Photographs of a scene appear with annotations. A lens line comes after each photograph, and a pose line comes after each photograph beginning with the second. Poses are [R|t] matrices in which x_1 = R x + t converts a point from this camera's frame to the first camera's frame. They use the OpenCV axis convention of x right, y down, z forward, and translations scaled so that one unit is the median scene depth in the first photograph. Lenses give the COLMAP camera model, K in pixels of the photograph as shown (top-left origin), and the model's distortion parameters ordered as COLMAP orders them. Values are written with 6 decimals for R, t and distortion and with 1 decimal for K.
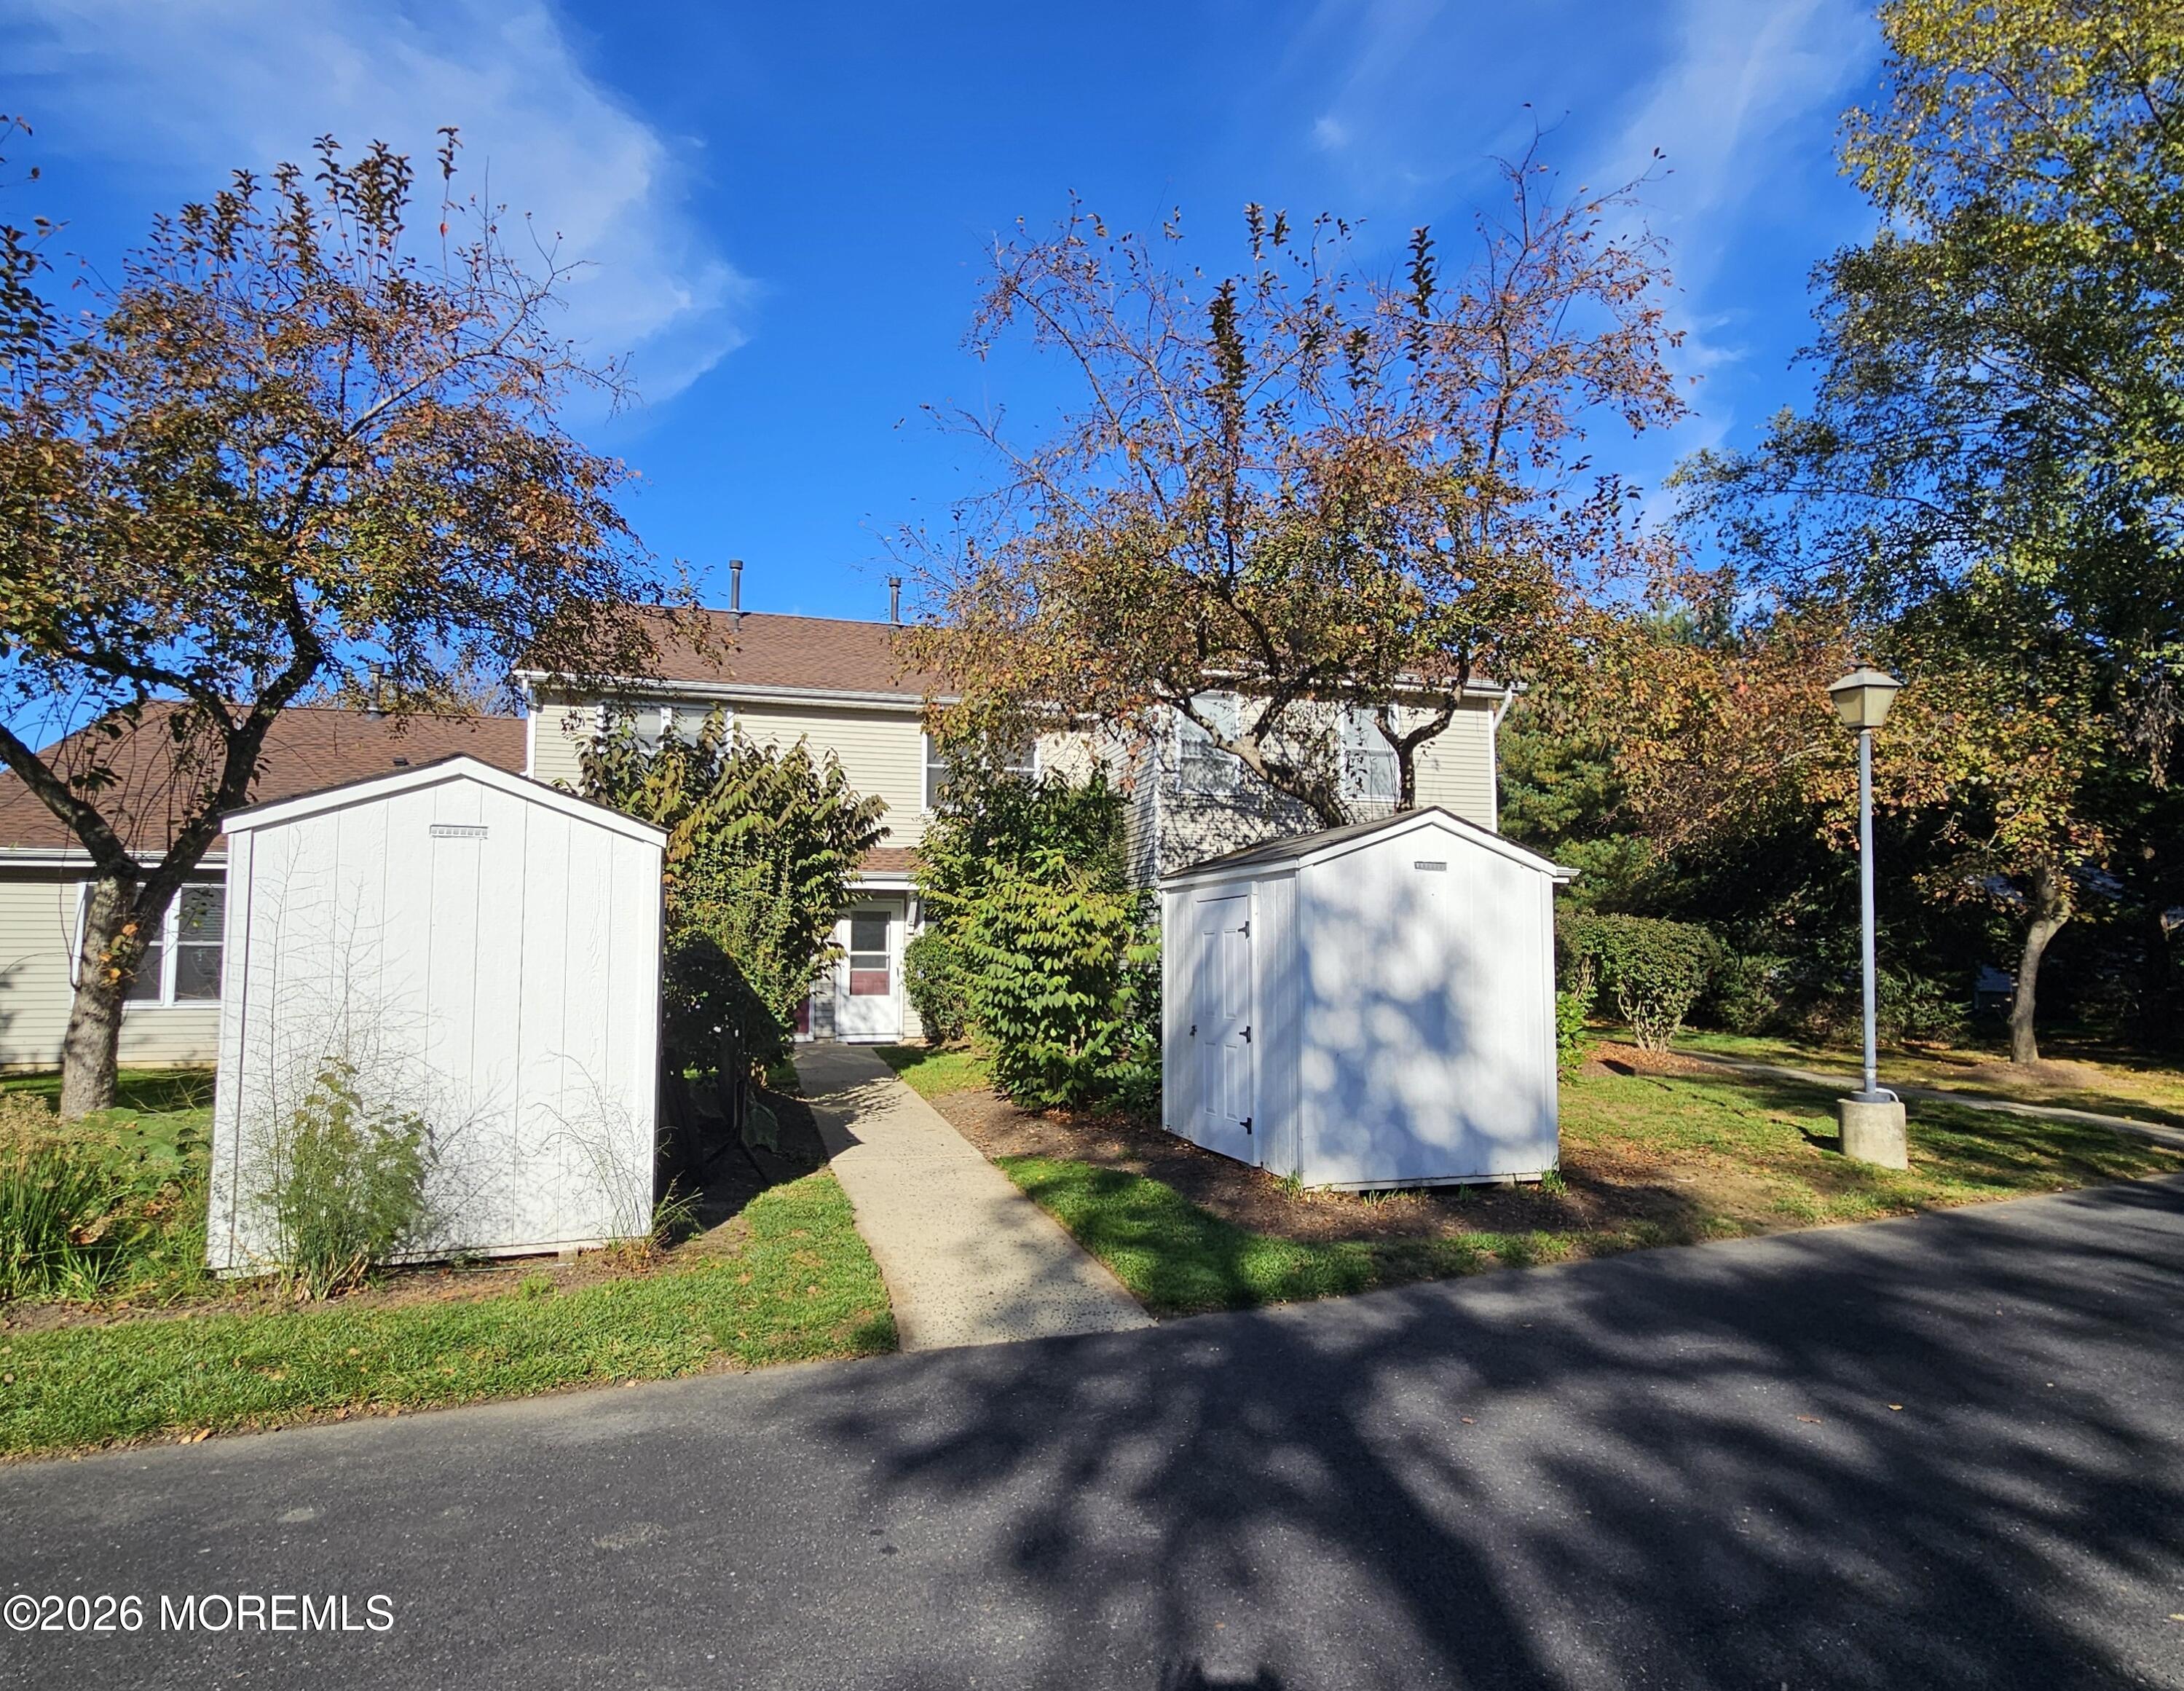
lens RADIAL K [[1172.0, 0, 1092.0], [0, 1172.0, 845.5], [0, 0, 1]] dist [-0.091779, -0.000024]
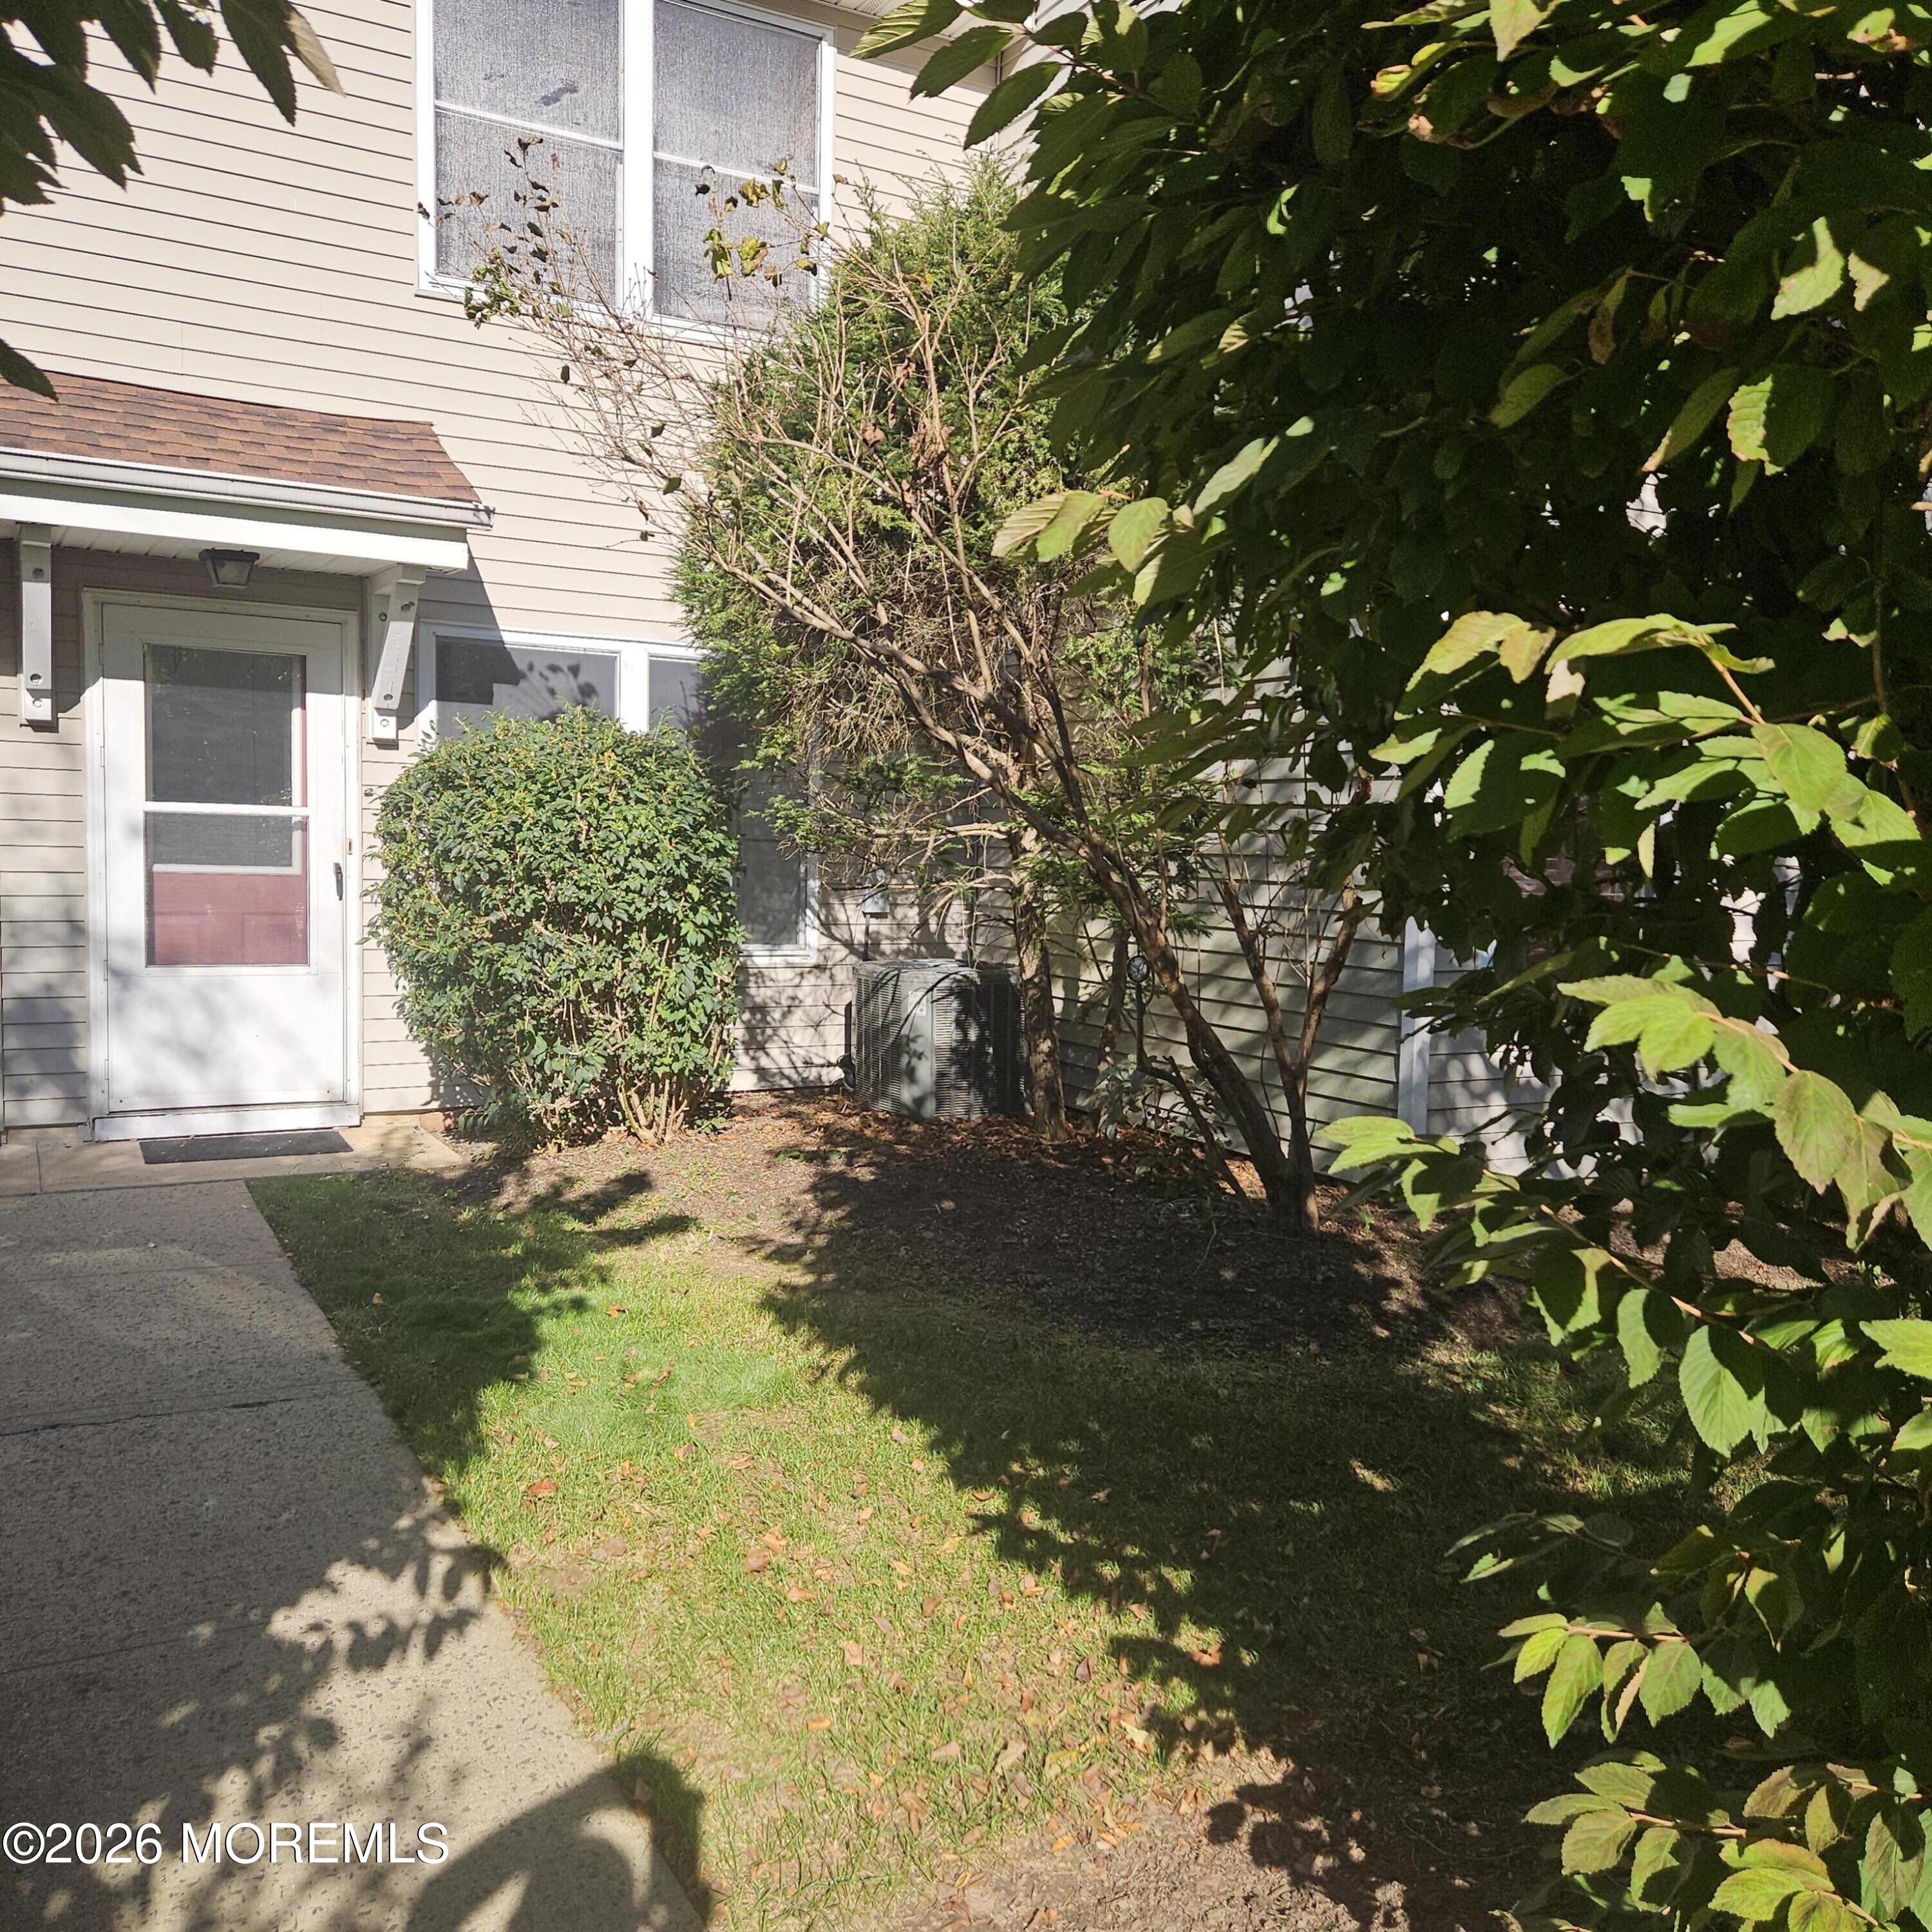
lens RADIAL K [[1720.7, 0, 966.9], [0, 1720.7, 915.8], [0, 0, 1]] dist [0.047107, 0.000135]
pose [[0.973293, 0.014281, 0.229122, -0.214738], [-0.047110, 0.989246, 0.138464, 0.098988], [-0.224681, -0.145560, 0.963499, 1.068664]]
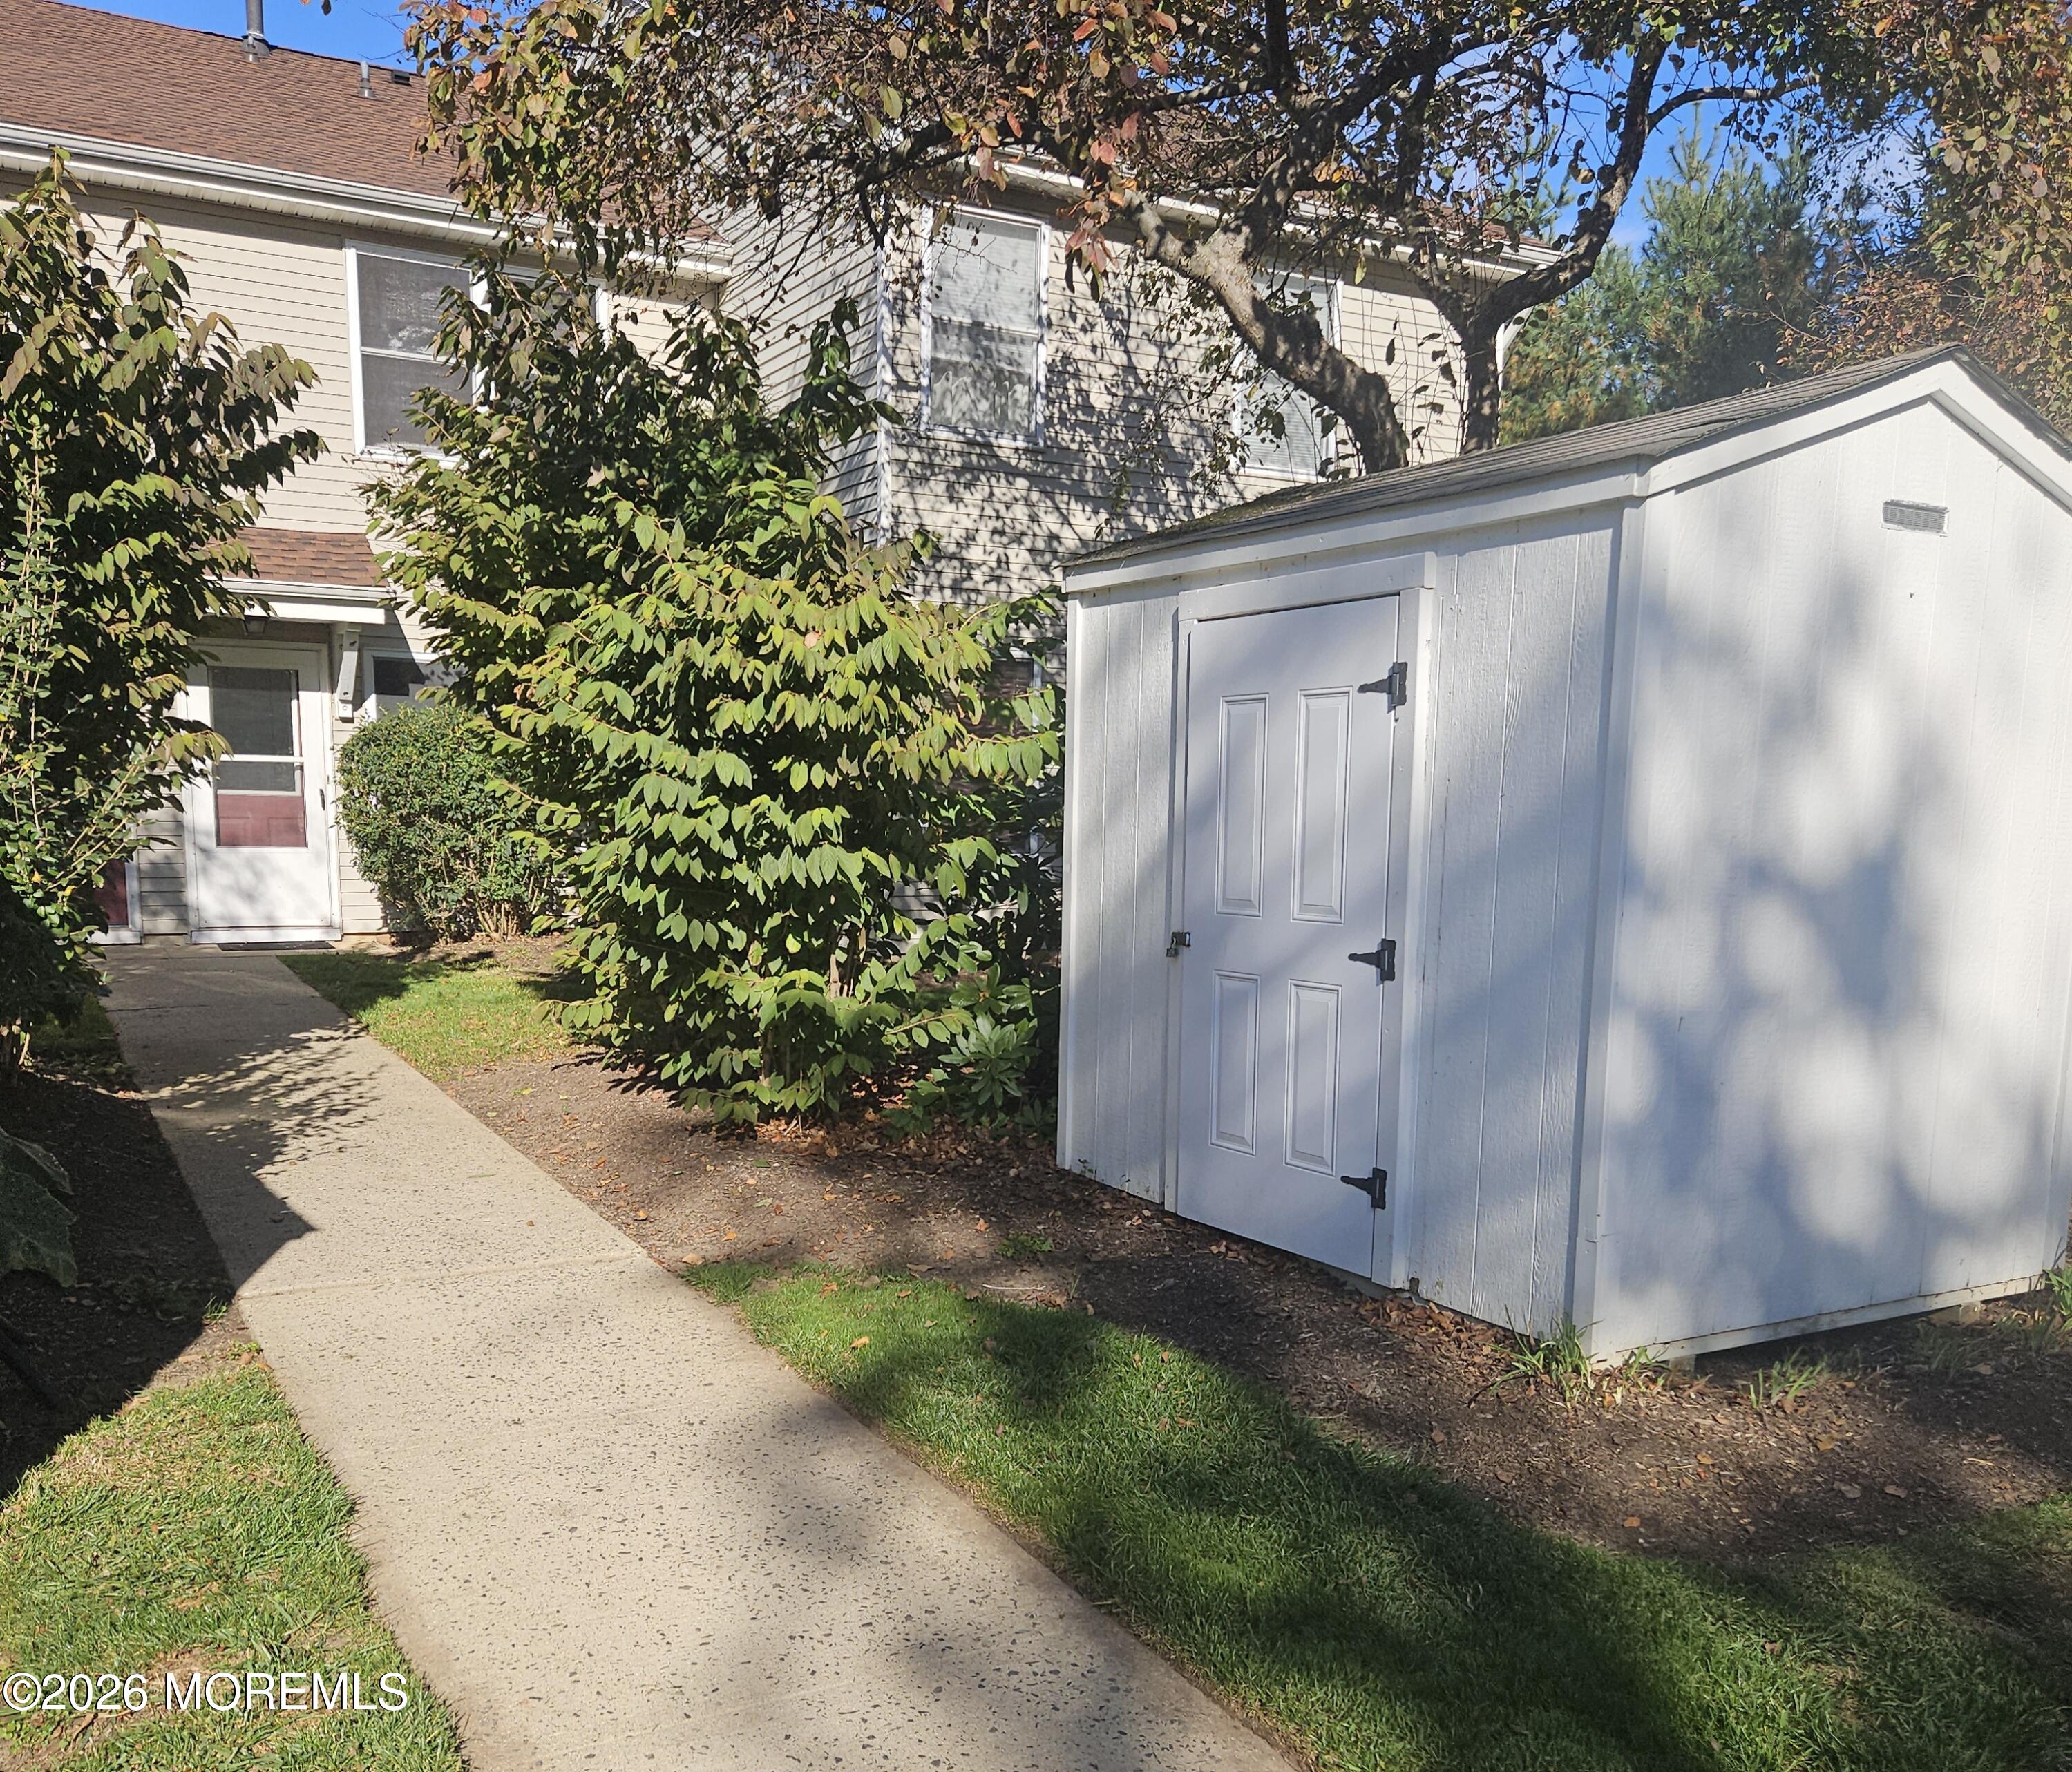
lens RADIAL K [[1821.4, 0, 1039.8], [0, 1821.4, 1044.6], [0, 0, 1]] dist [0.050291, -0.019968]
pose [[0.973724, -0.014822, 0.227249, -0.095847], [-0.038032, 0.973282, 0.226441, 0.044647], [-0.224533, -0.229134, 0.947144, 0.358676]]
